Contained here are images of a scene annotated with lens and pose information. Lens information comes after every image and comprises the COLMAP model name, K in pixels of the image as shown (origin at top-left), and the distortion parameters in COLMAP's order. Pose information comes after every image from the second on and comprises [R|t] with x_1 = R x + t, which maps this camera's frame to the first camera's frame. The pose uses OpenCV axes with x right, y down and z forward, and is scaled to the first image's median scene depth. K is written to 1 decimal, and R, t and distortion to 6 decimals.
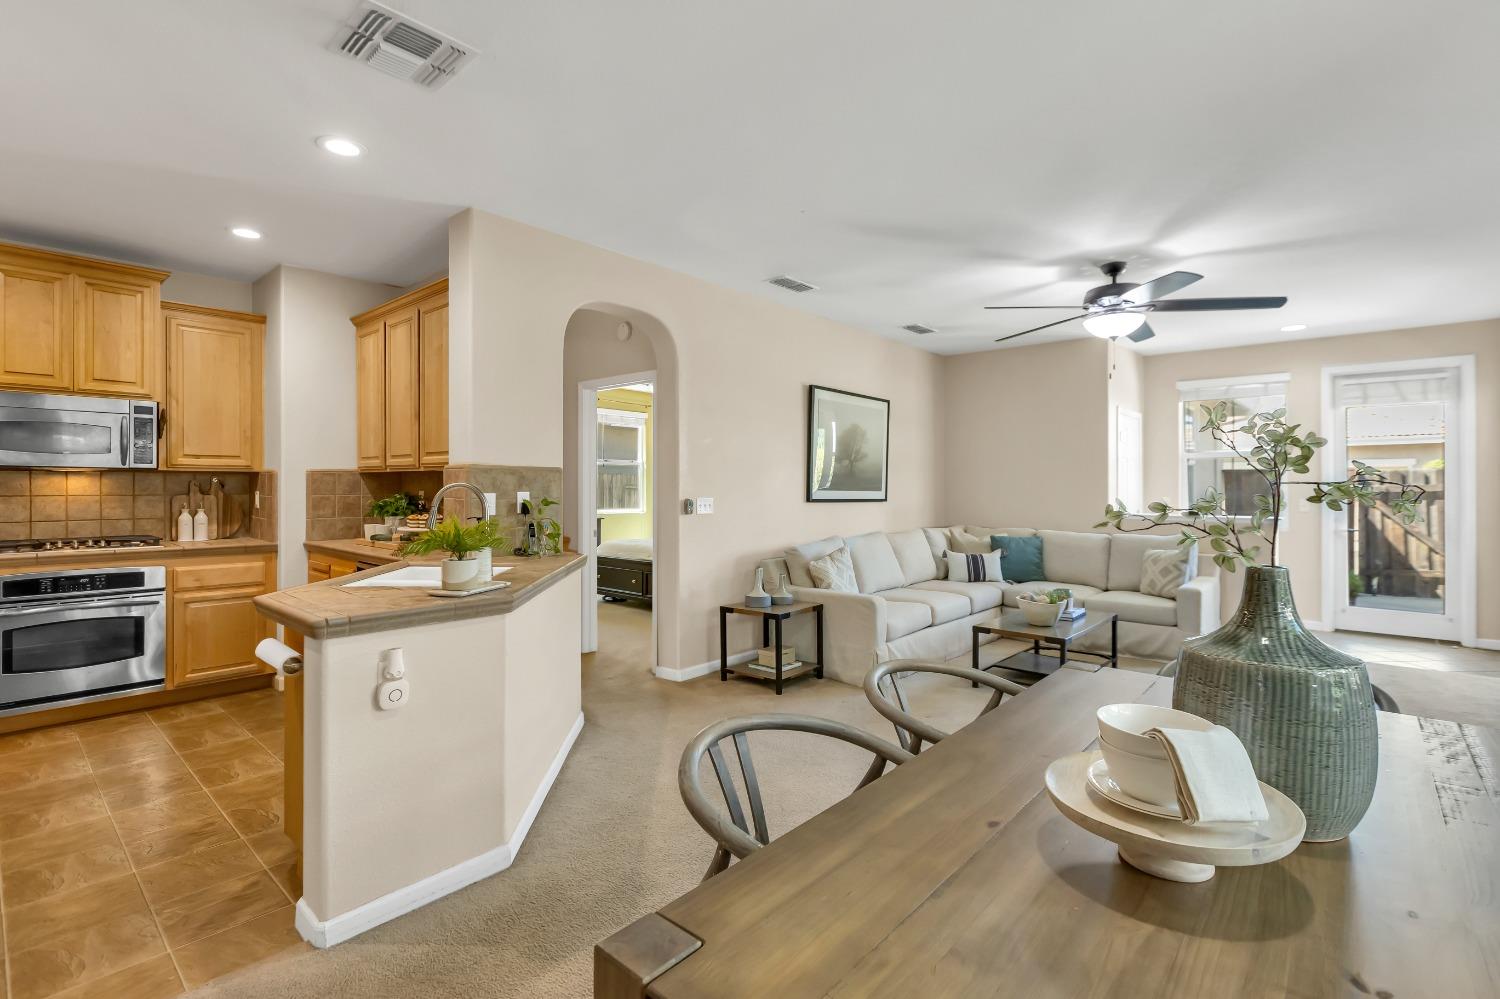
lens RADIAL K [[699.4, 0, 748.9], [0, 699.4, 488.3], [0, 0, 1]] dist [0.006346, -0.001620]
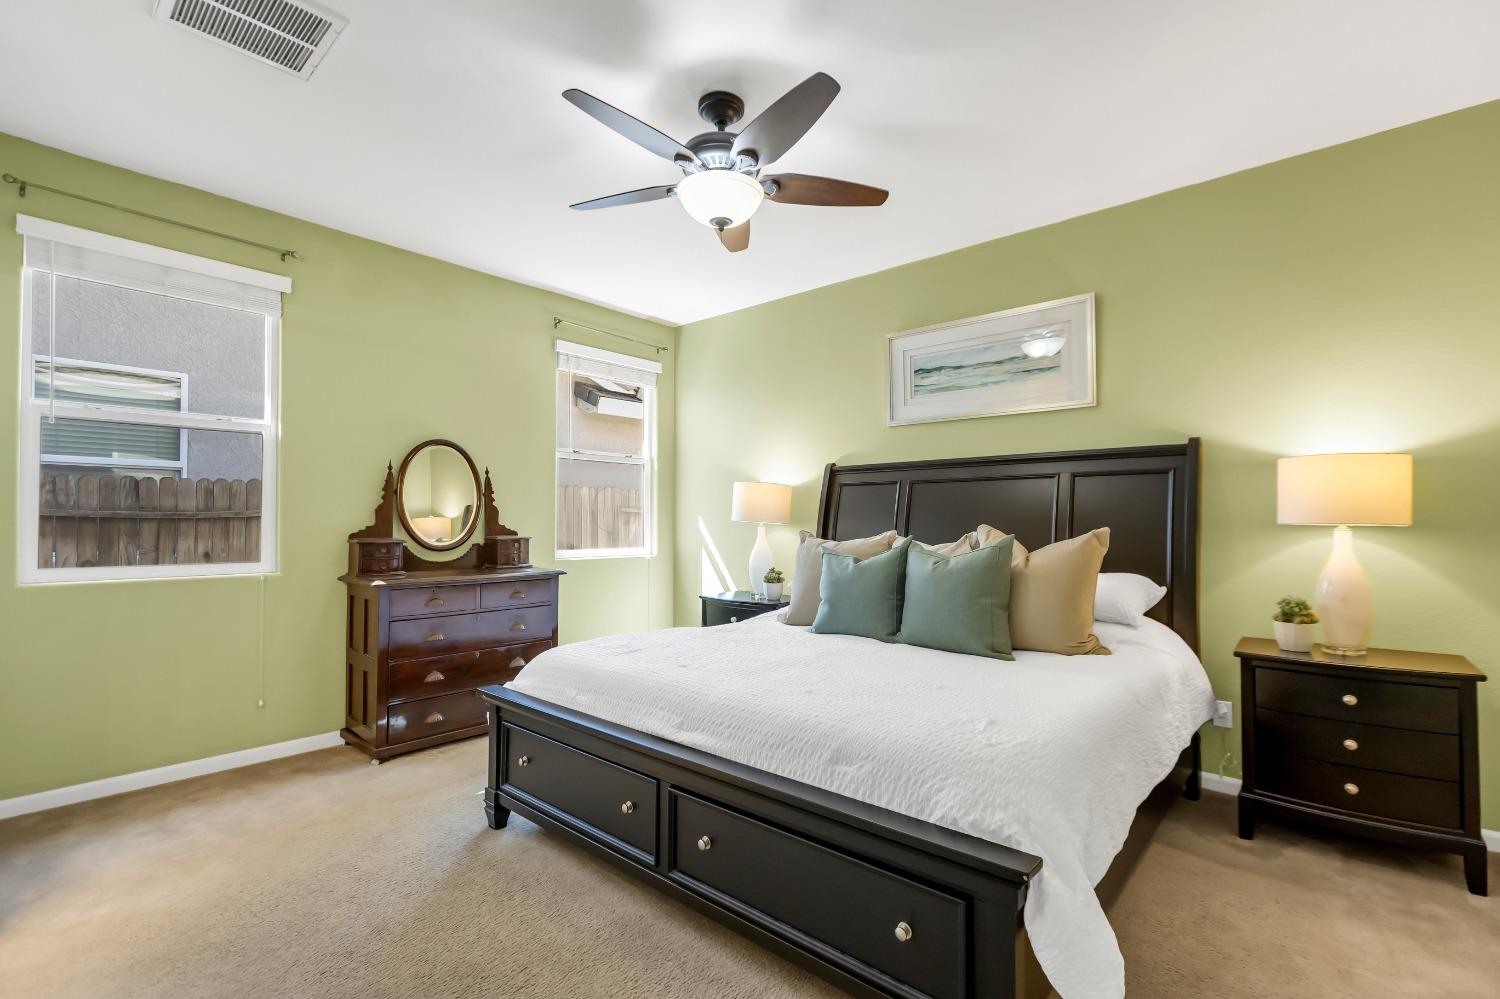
lens RADIAL K [[663.9, 0, 764.3], [0, 663.9, 504.0], [0, 0, 1]] dist [0.003624, -0.001118]
pose [[0.999779, -0.003282, 0.020745, -0.176765], [0.003828, 0.999646, -0.026328, 0.020719], [-0.020651, 0.026401, 0.999438, 1.153002]]
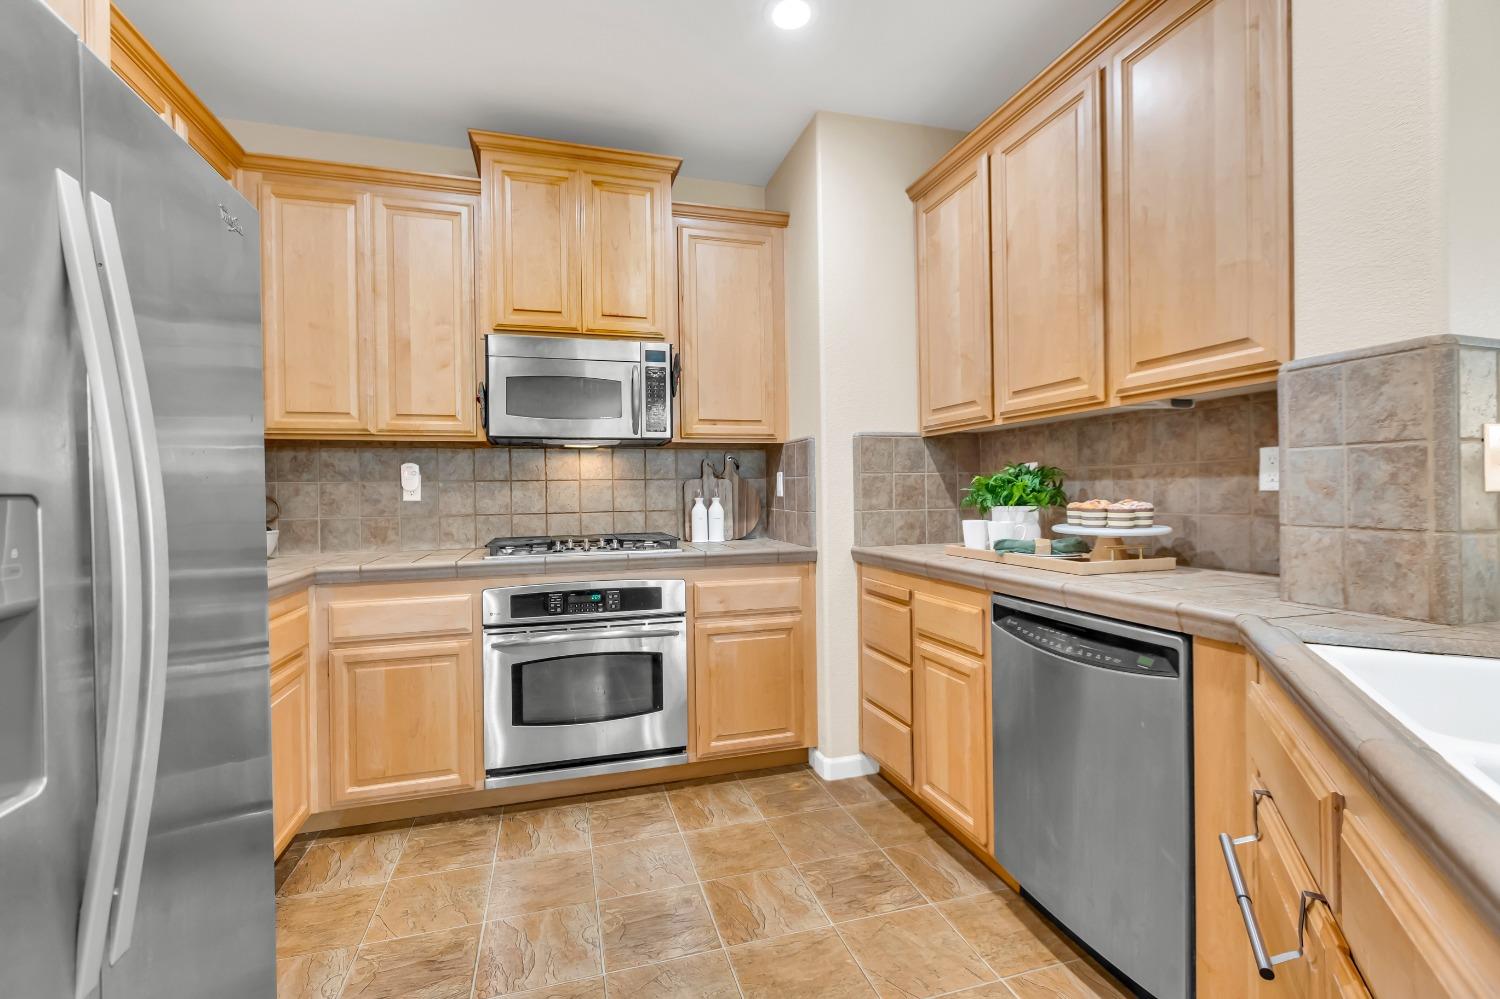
lens RADIAL K [[663.9, 0, 744.6], [0, 663.9, 492.2], [0, 0, 1]] dist [0.003624, -0.001118]
pose [[0.850314, -0.015470, -0.526048, -0.393923], [0.015652, 0.999869, -0.004105, 0.026974], [0.526042, -0.004742, 0.850445, 0.431588]]
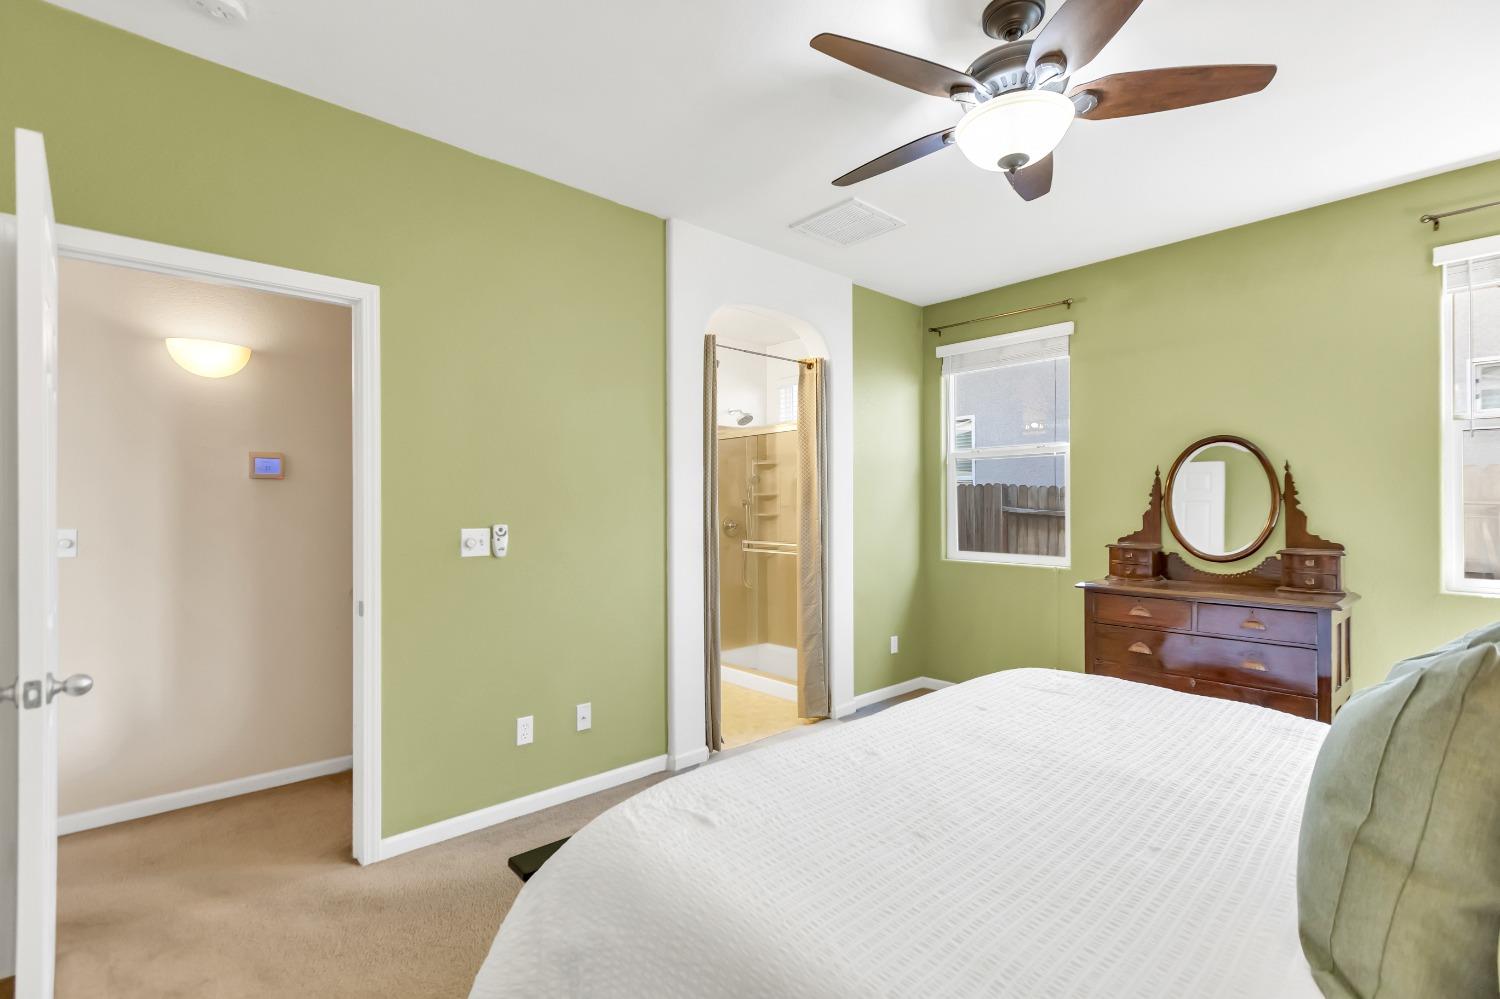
lens RADIAL K [[663.9, 0, 745.8], [0, 663.9, 503.0], [0, 0, 1]] dist [0.003624, -0.001118]
pose [[-0.089581, -0.007672, -0.995950, 0.219690], [0.001895, 0.999967, -0.007873, -0.004447], [0.995978, -0.002593, -0.089563, 1.537664]]
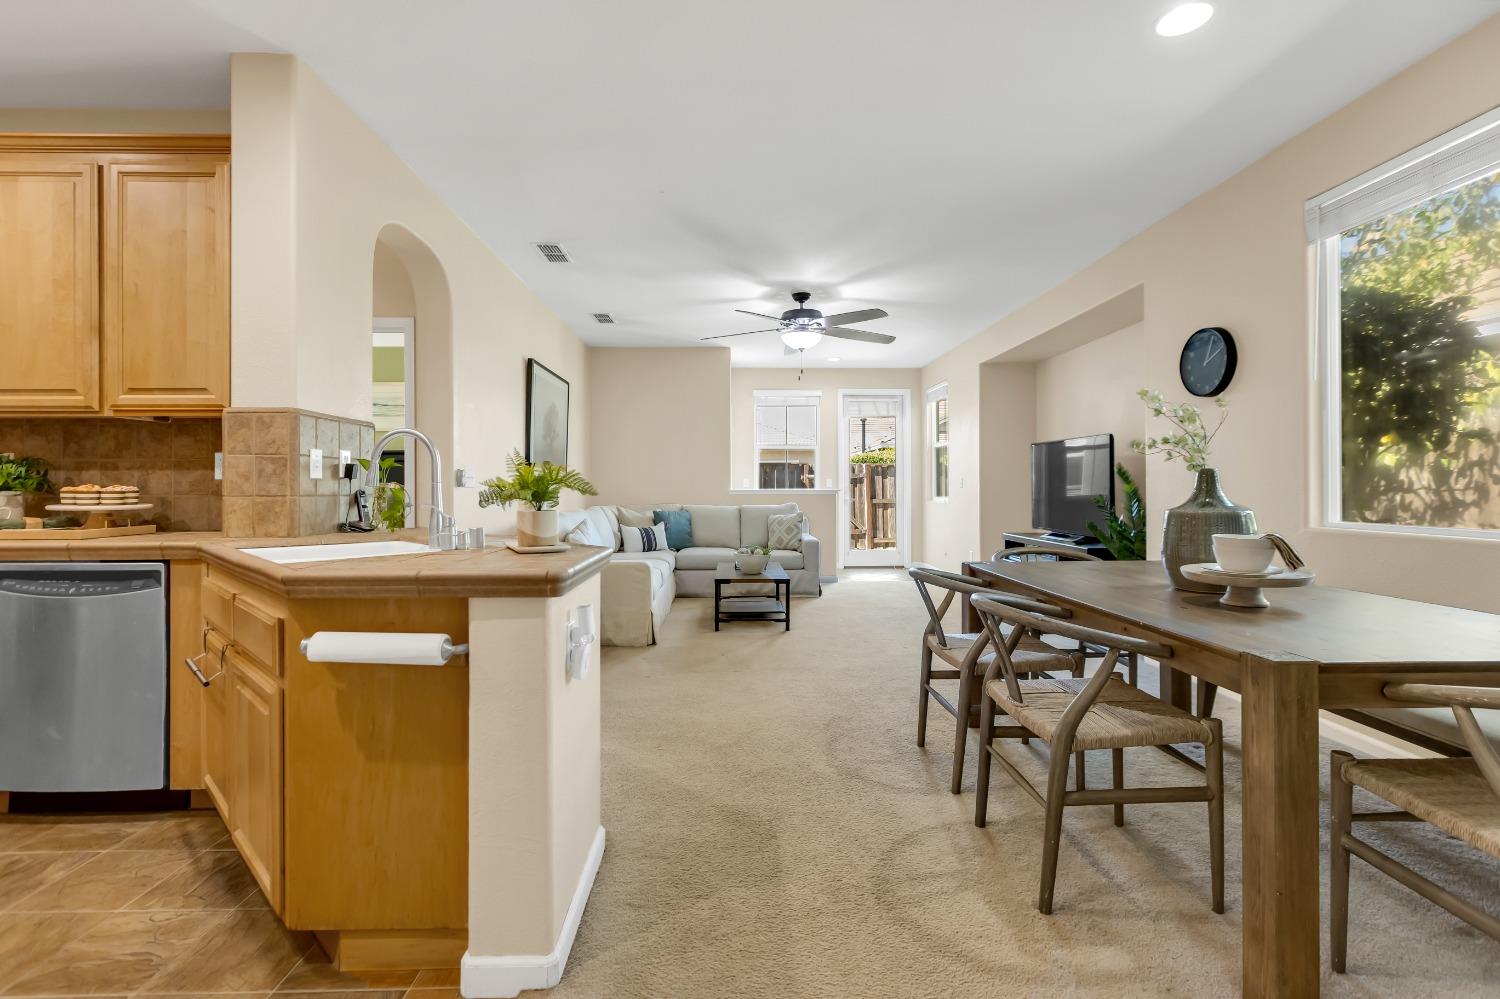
lens RADIAL K [[682.9, 0, 744.5], [0, 682.9, 485.8], [0, 0, 1]] dist [0.002355, 0.000056]
pose [[0.733474, -0.006259, 0.679689, -0.413222], [0.007747, 0.999970, 0.000848, 0.038217], [-0.679673, 0.004643, 0.733500, 0.121756]]
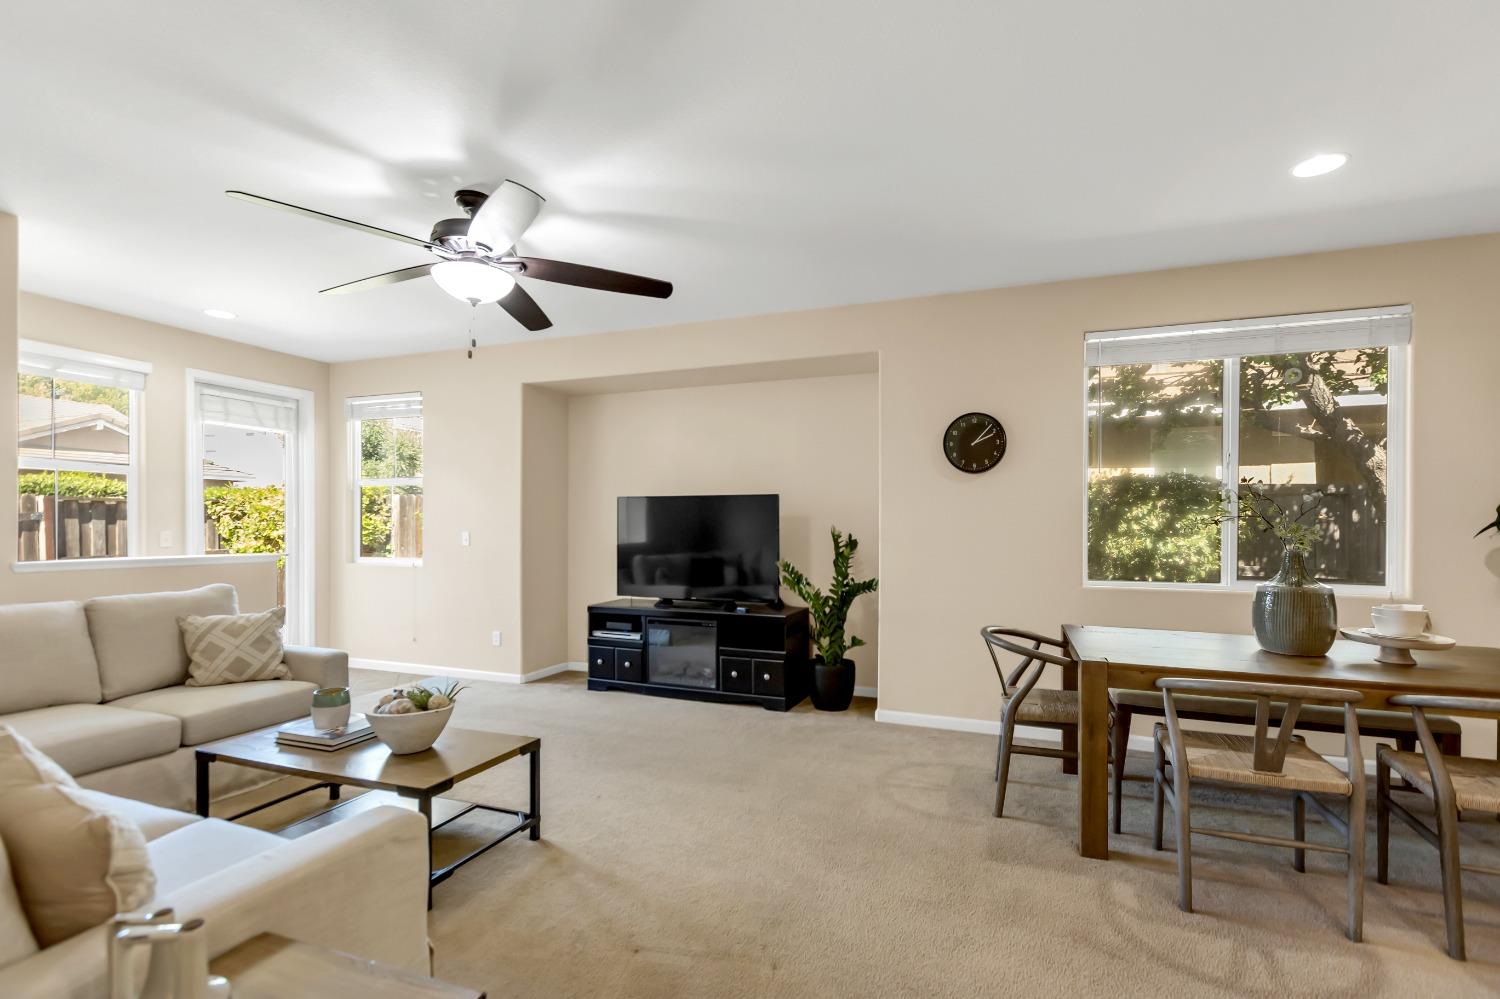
lens RADIAL K [[682.9, 0, 749.8], [0, 682.9, 533.7], [0, 0, 1]] dist [0.002355, 0.000056]
pose [[-0.353920, -0.016522, 0.935130, -0.209829], [-0.004148, 0.999862, 0.016096, 0.004893], [-0.935266, 0.001817, -0.353940, 0.933771]]
